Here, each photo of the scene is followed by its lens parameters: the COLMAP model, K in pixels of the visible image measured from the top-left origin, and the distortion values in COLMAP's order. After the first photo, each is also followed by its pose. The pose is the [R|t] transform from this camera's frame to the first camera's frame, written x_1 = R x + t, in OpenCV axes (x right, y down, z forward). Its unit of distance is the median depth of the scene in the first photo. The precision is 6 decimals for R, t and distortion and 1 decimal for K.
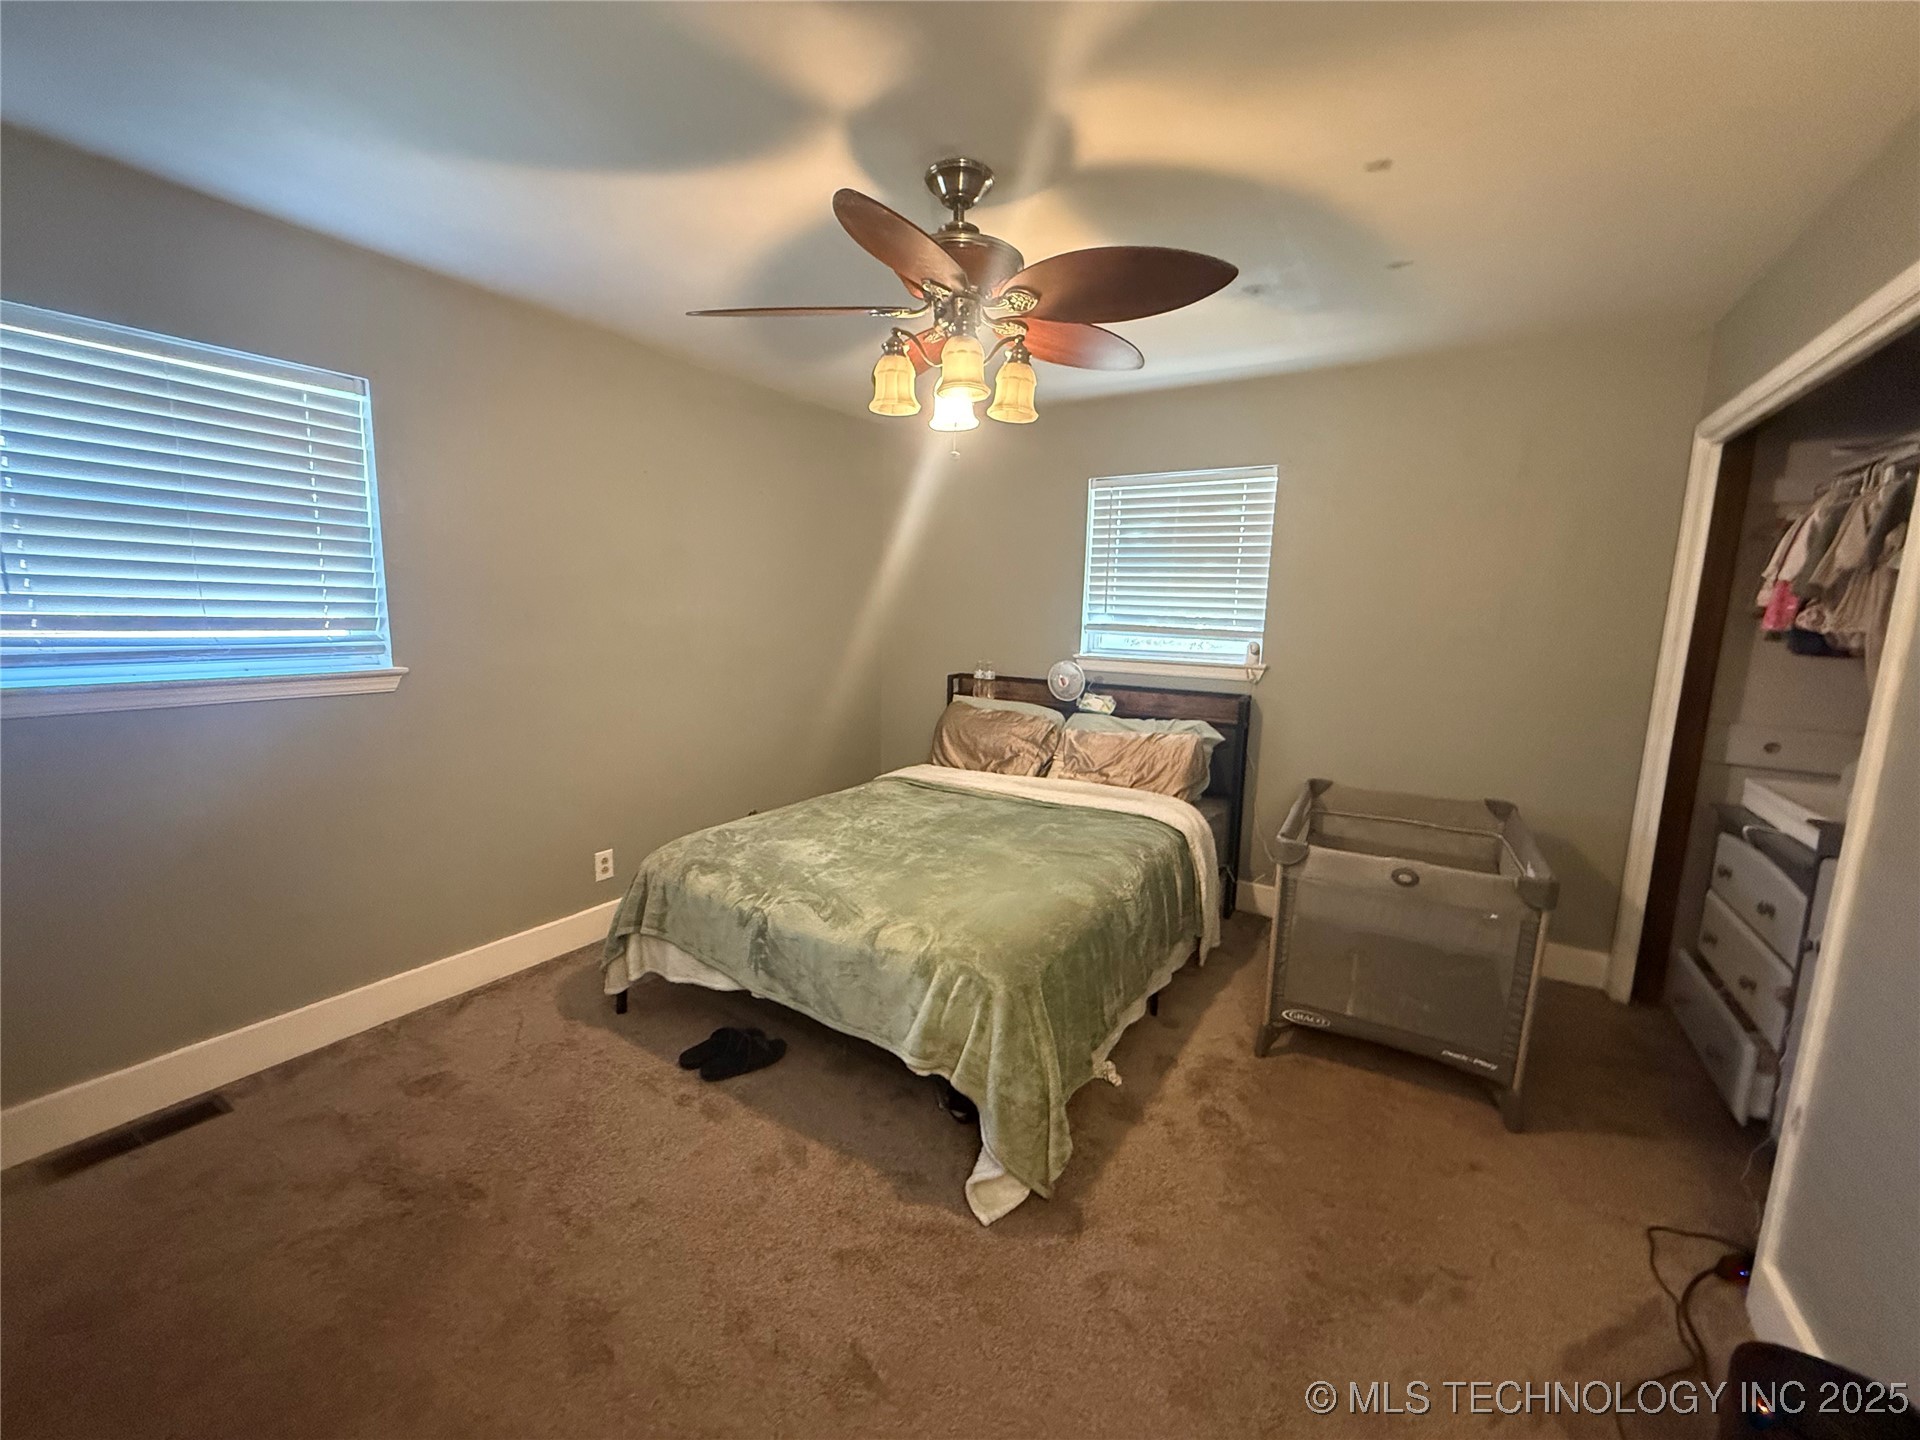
lens RADIAL K [[762.8, 0, 953.2], [0, 762.8, 721.2], [0, 0, 1]] dist [-0.003836, 0.000442]
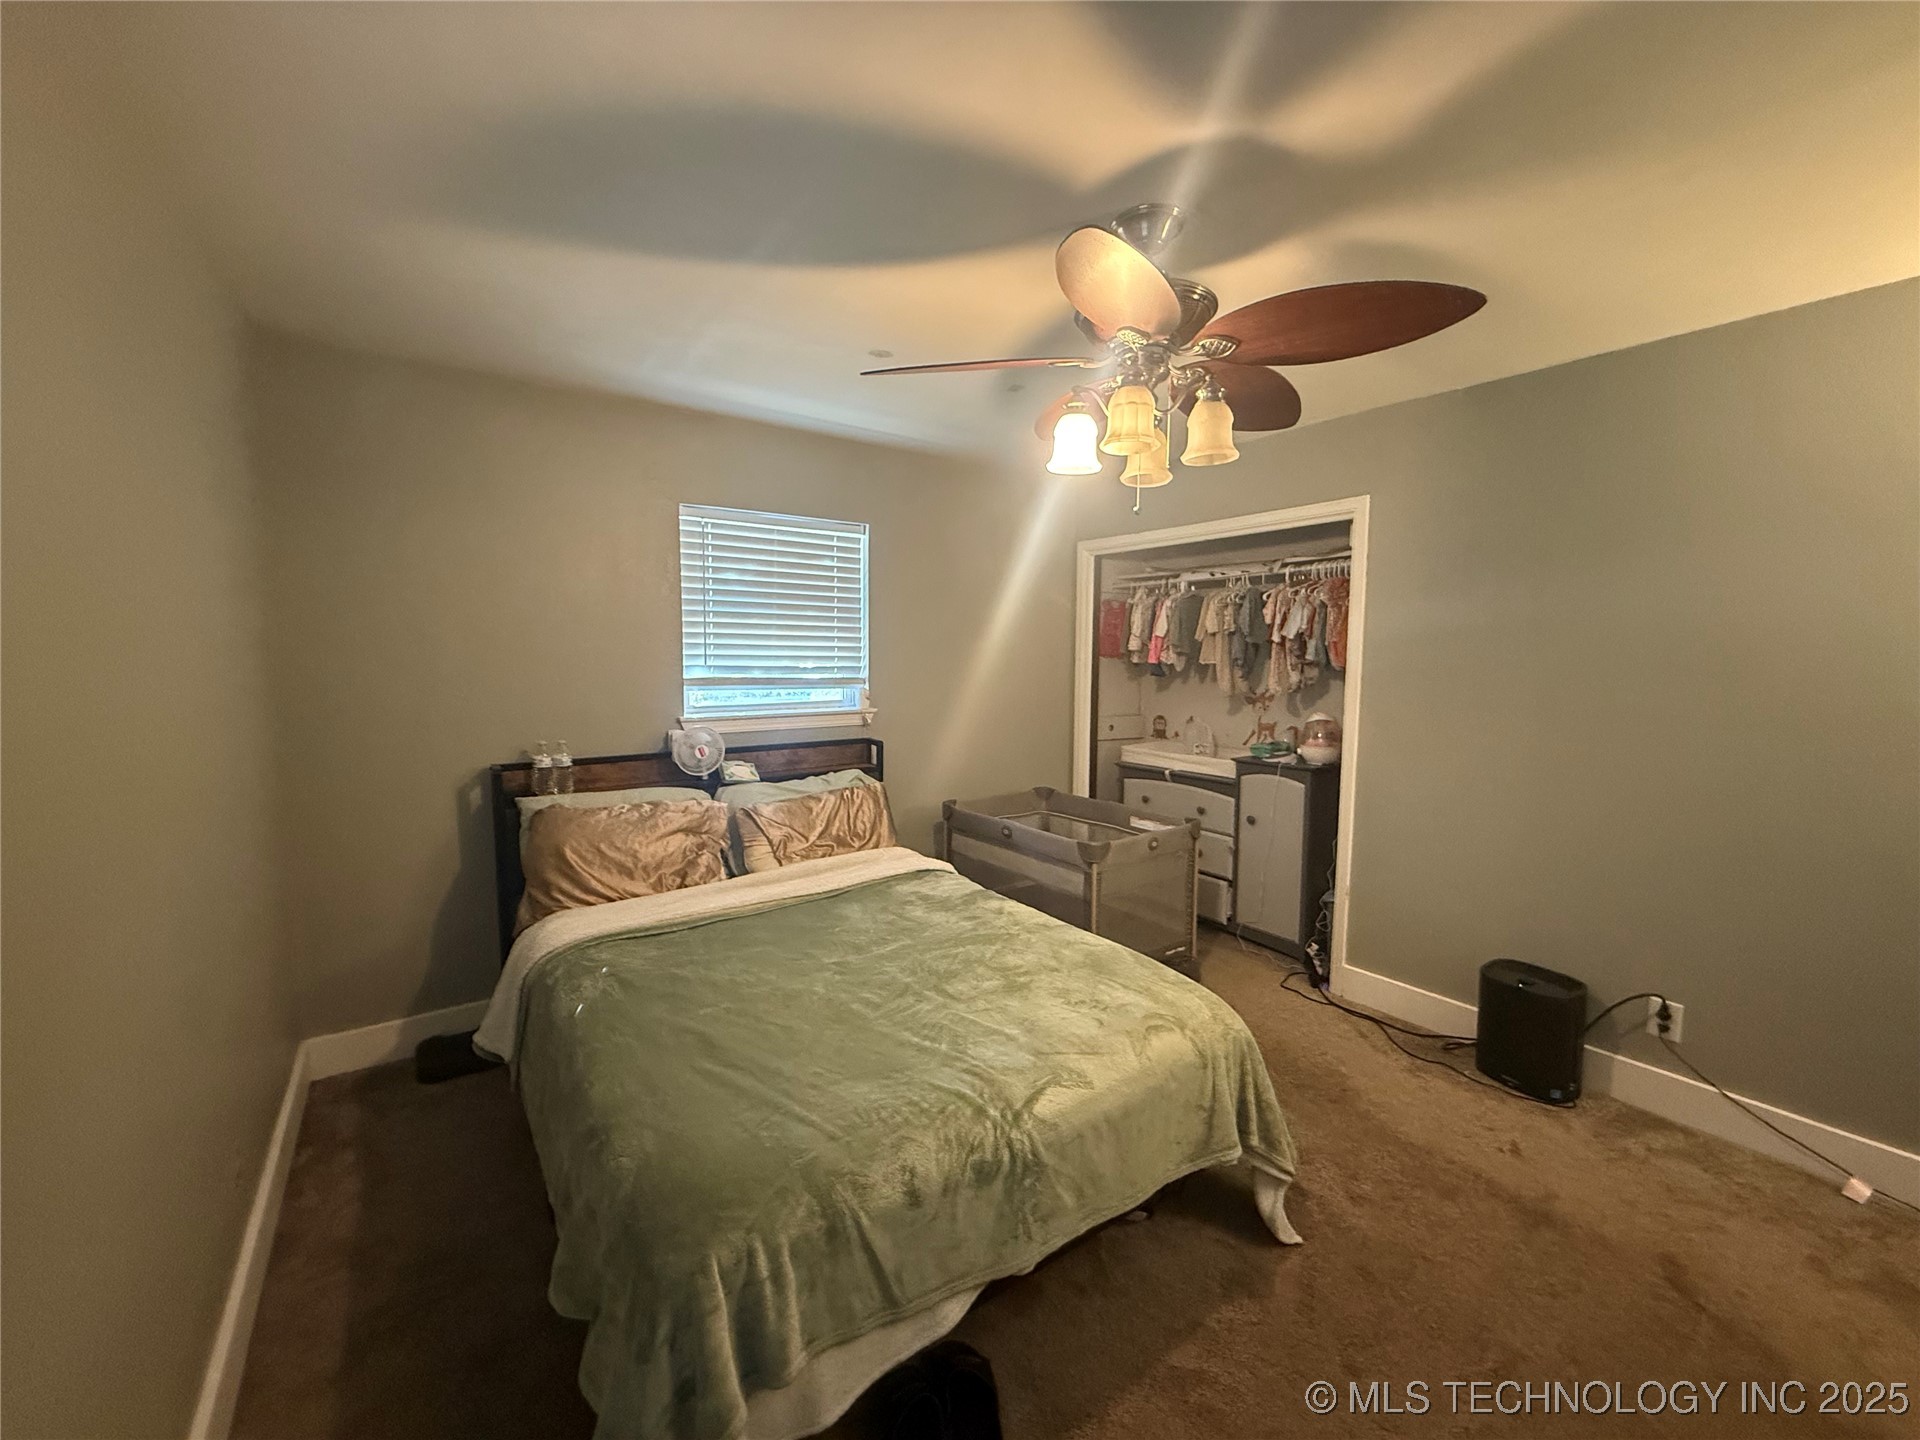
lens RADIAL K [[762.8, 0, 955.6], [0, 762.8, 720.4], [0, 0, 1]] dist [-0.003836, 0.000442]
pose [[0.372926, -0.099971, 0.922460, -0.493294], [0.146367, 0.988070, 0.047909, -0.083884], [-0.916244, 0.117151, 0.383109, 0.445609]]
